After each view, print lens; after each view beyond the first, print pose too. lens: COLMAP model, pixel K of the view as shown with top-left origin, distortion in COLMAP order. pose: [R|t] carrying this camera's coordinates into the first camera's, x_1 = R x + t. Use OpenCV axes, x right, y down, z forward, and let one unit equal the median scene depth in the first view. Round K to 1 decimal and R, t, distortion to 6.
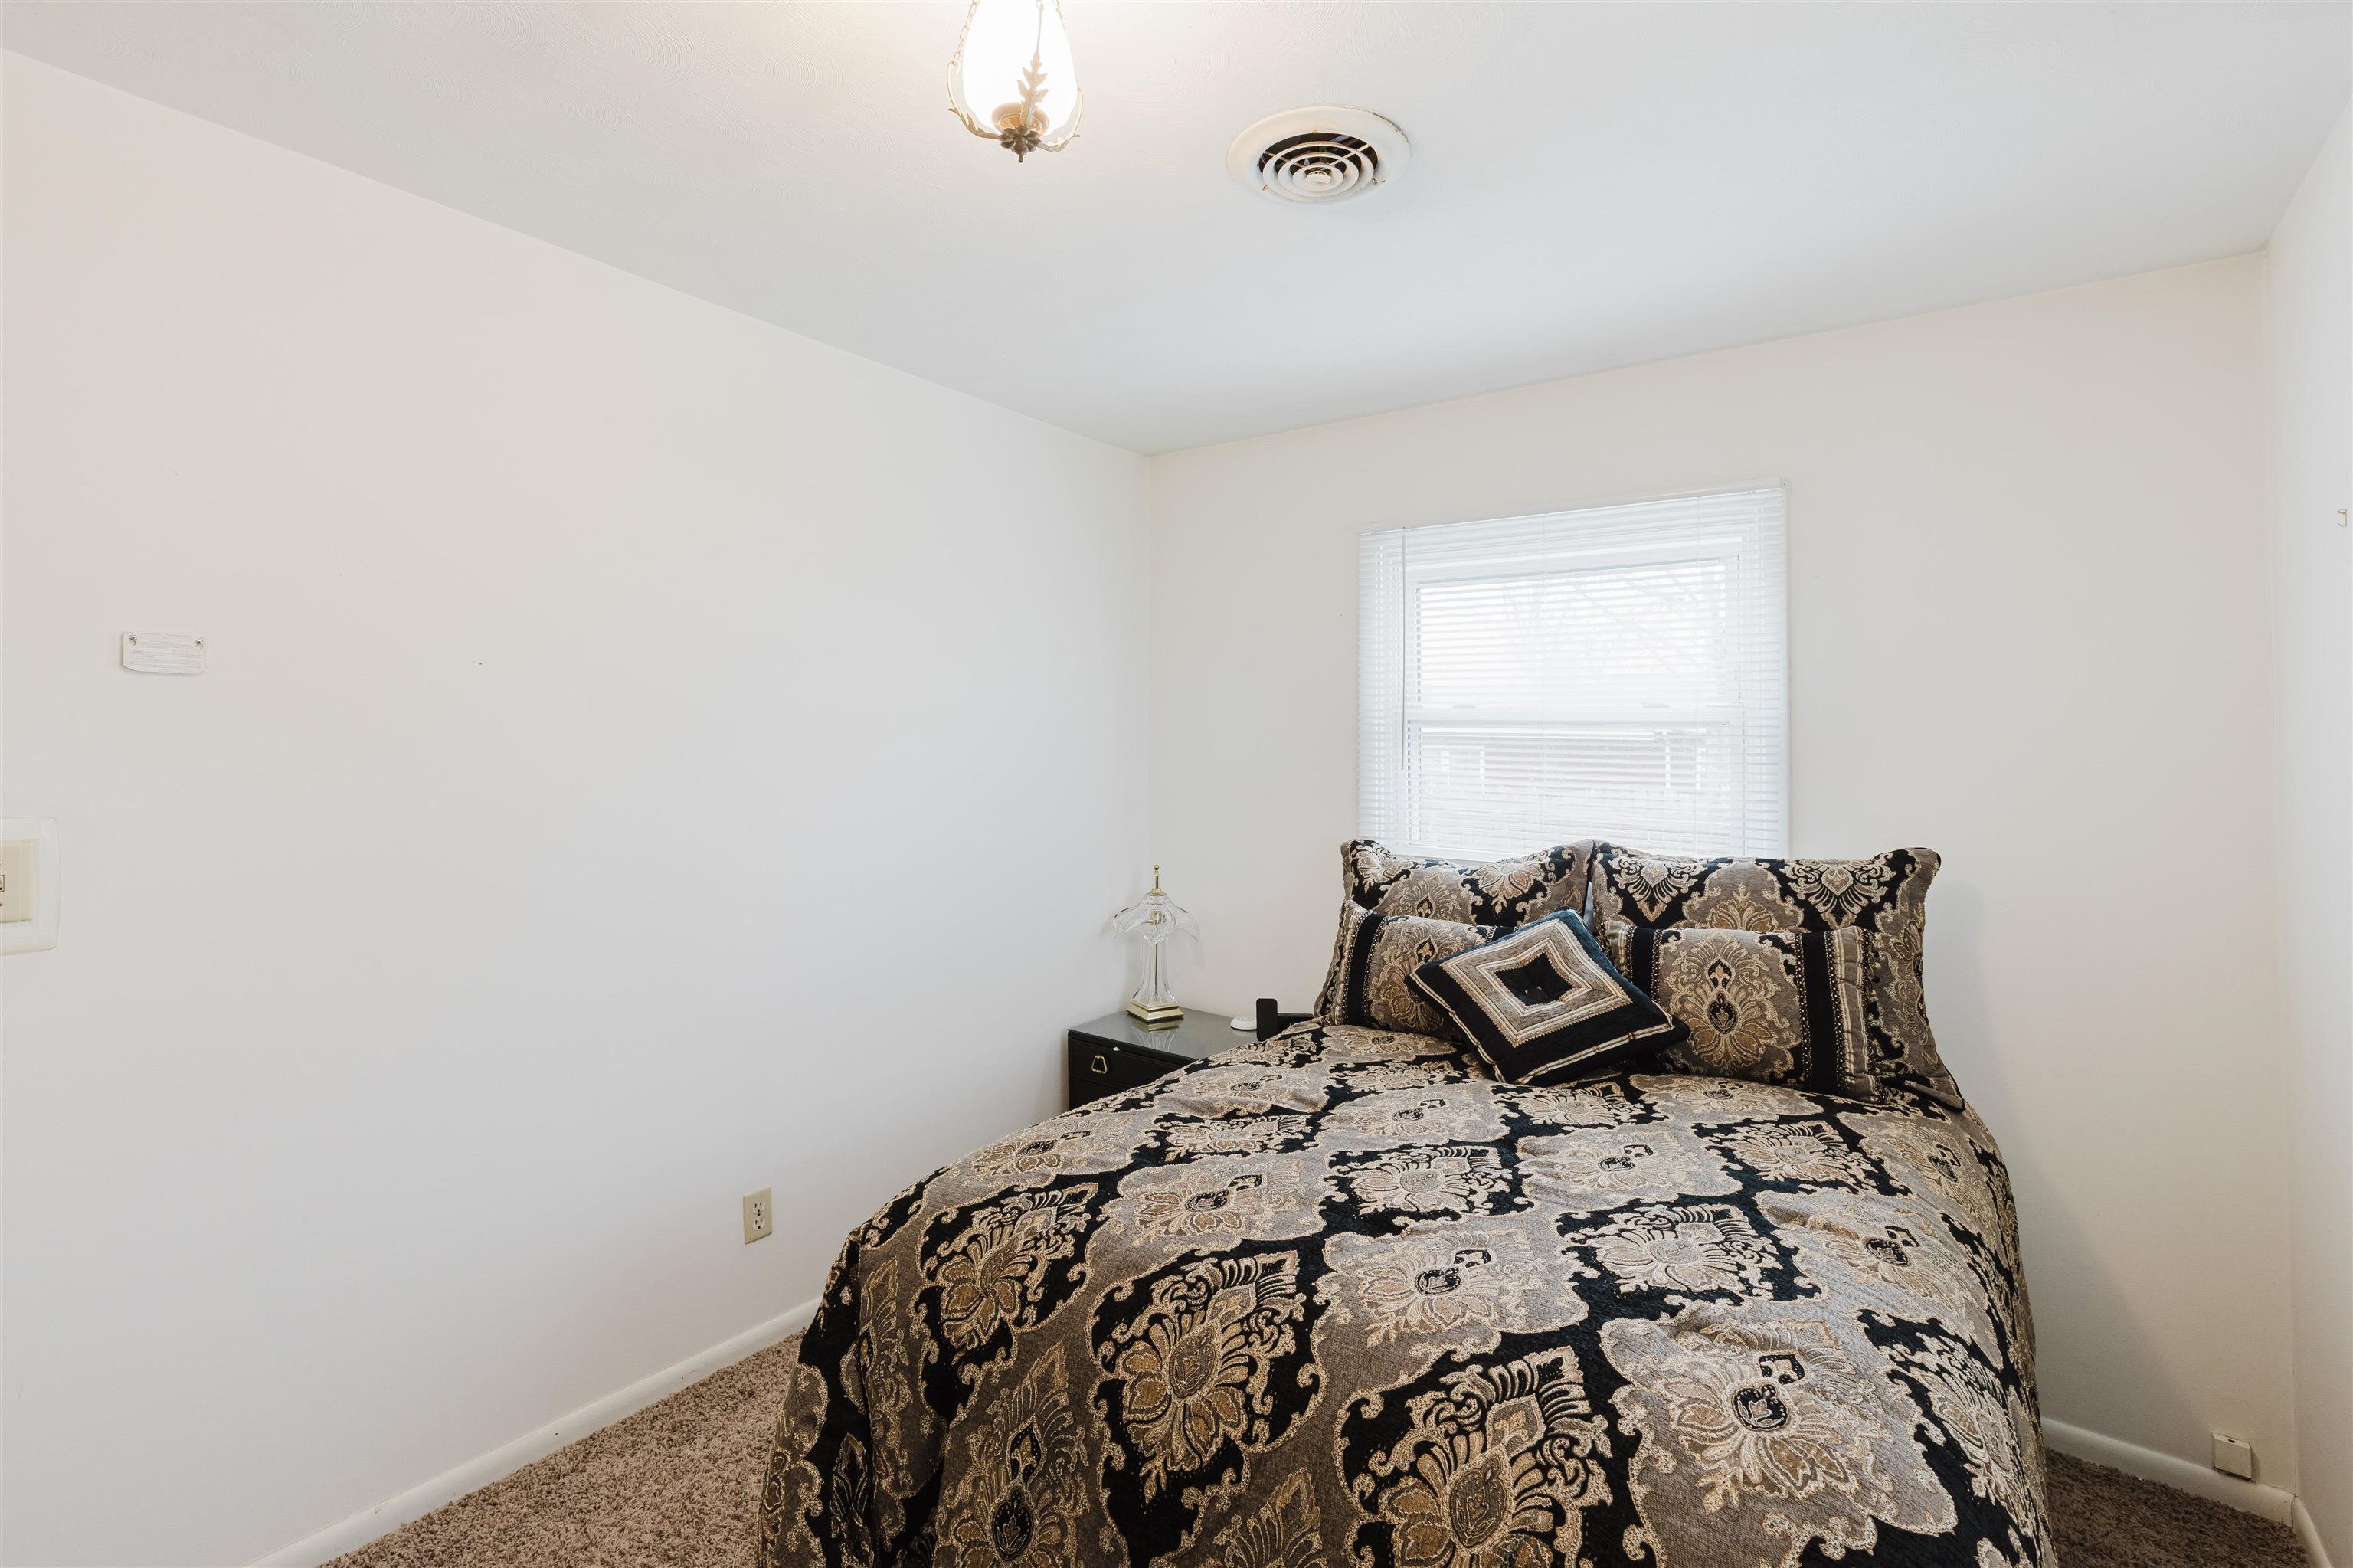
lens RADIAL K [[1063.9, 0, 1228.0], [0, 1063.9, 758.8], [0, 0, 1]] dist [0.000724, 0.001165]
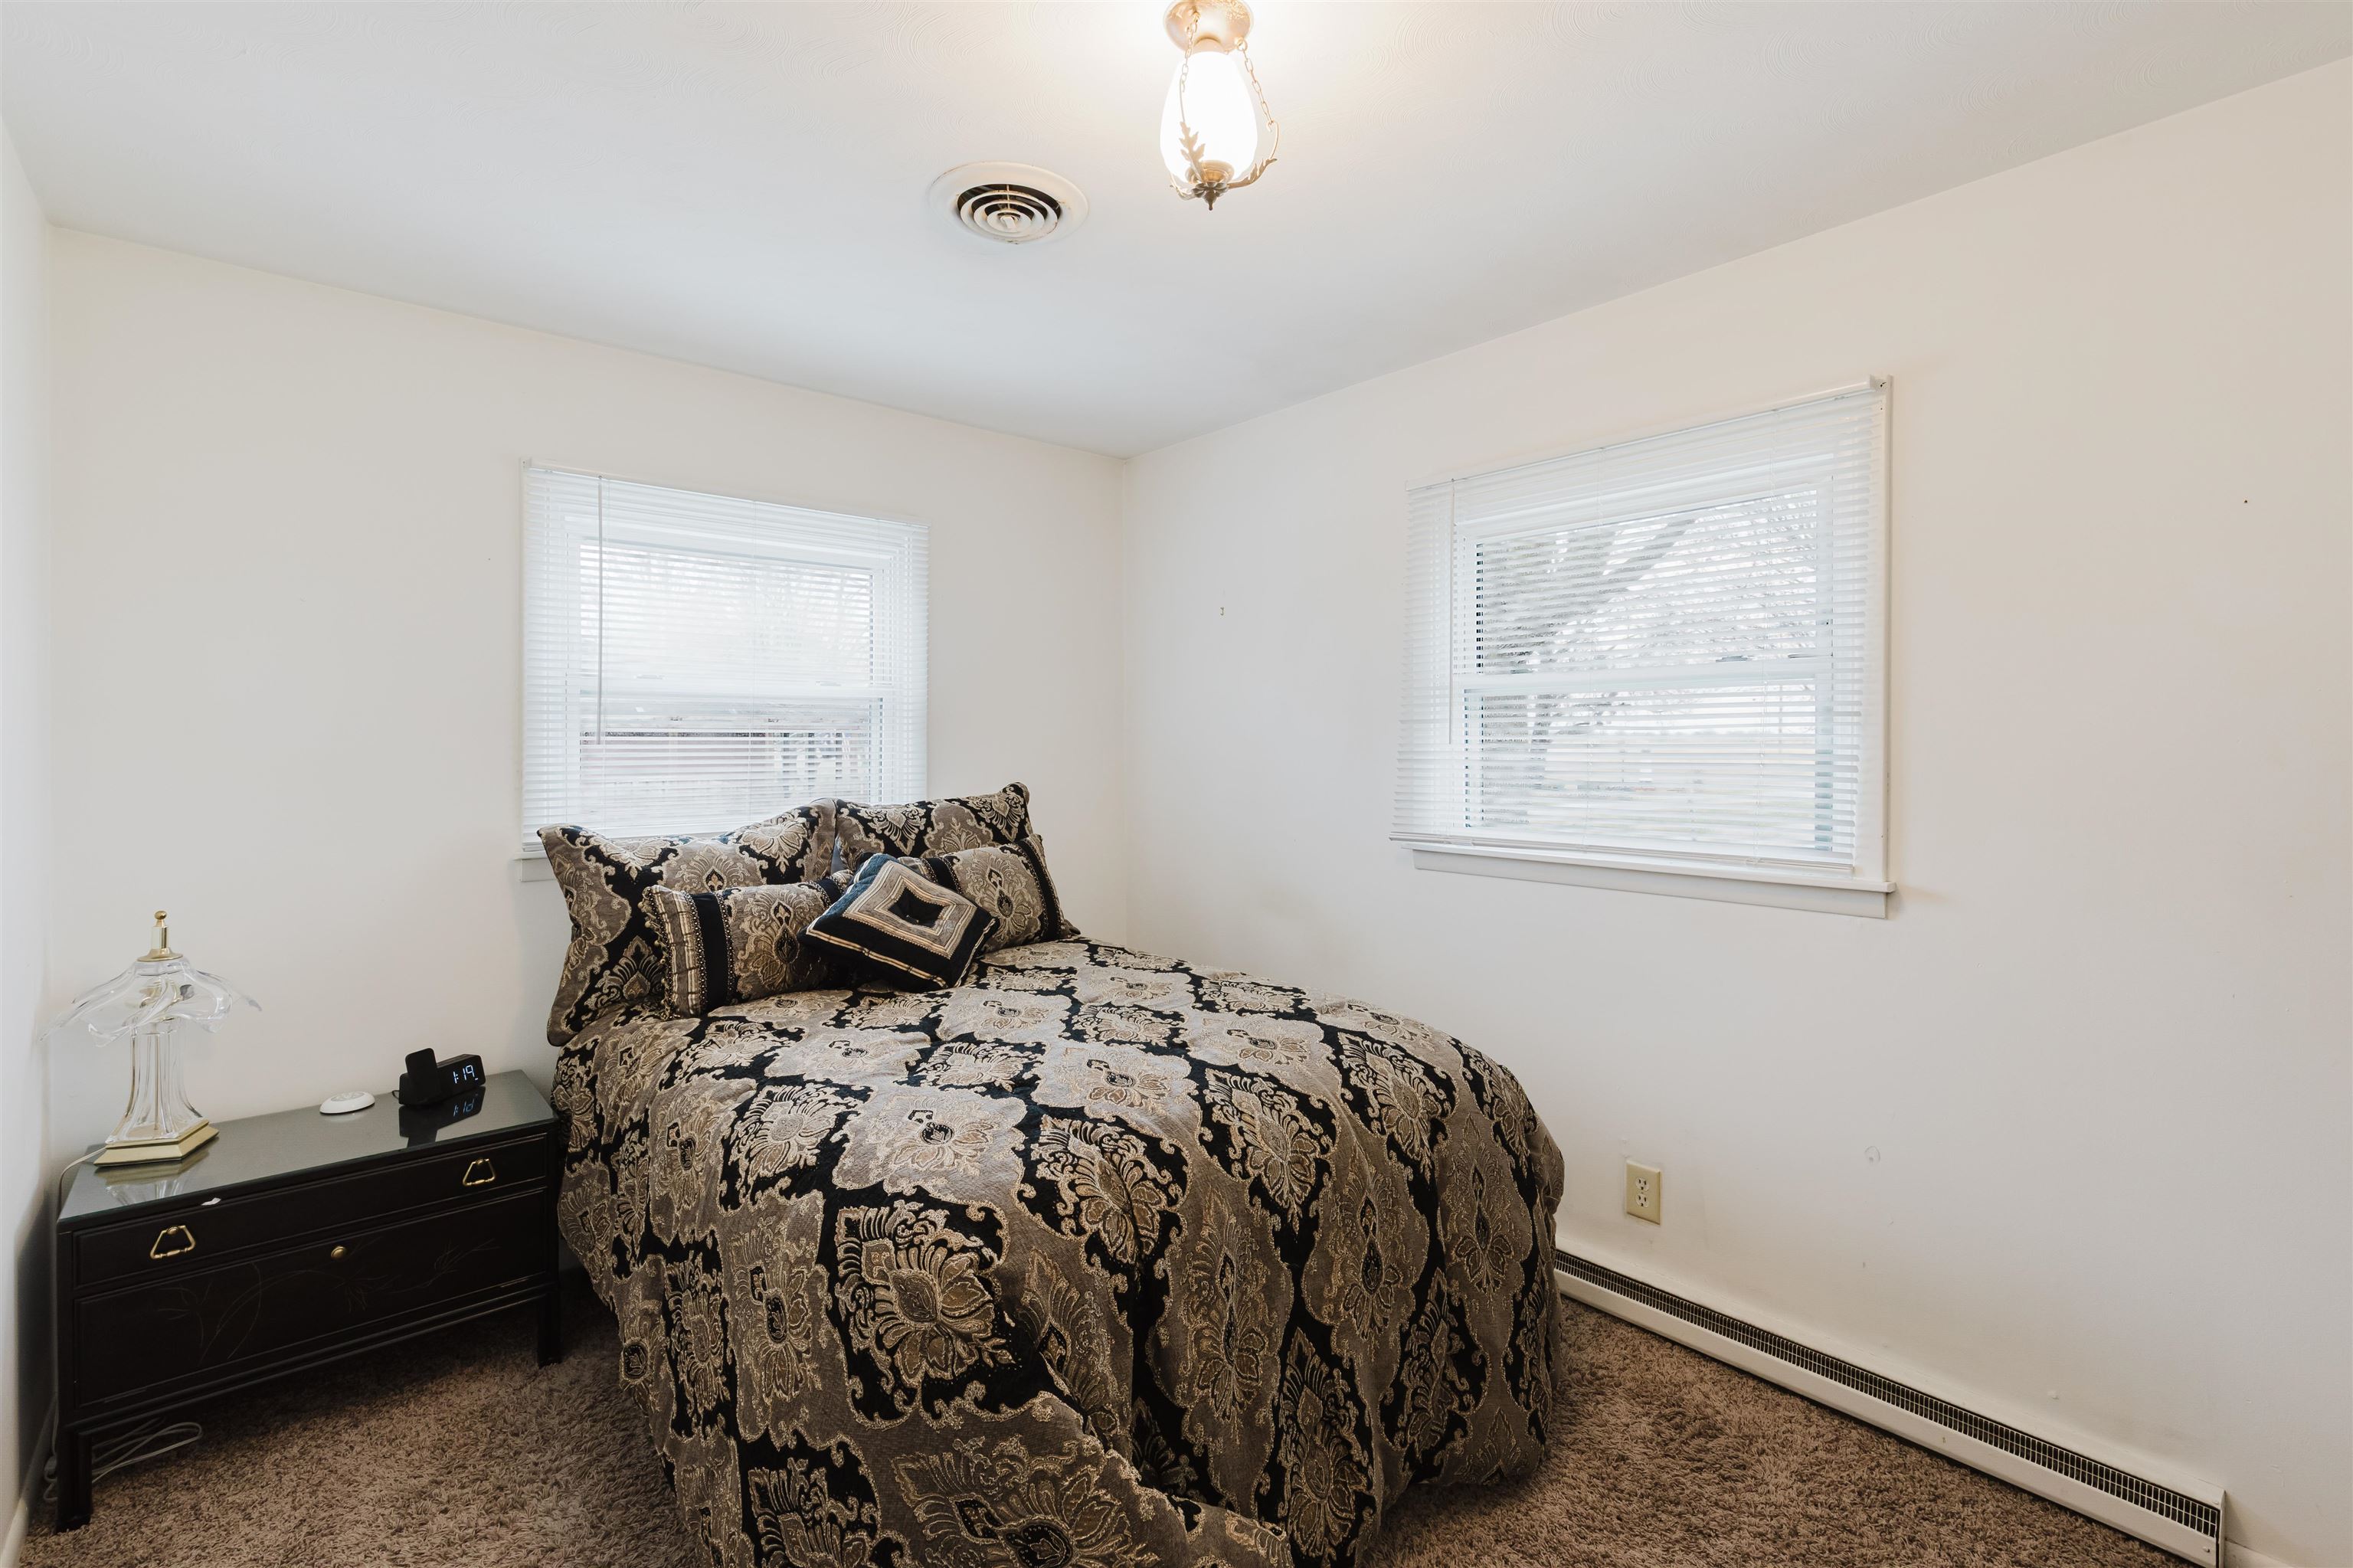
lens RADIAL K [[1063.9, 0, 1228.0], [0, 1063.9, 758.8], [0, 0, 1]] dist [0.000724, 0.001165]
pose [[0.152385, -0.036255, 0.987656, -0.789457], [0.010877, 0.999328, 0.035005, -0.004199], [-0.988261, 0.005409, 0.152676, 0.405339]]
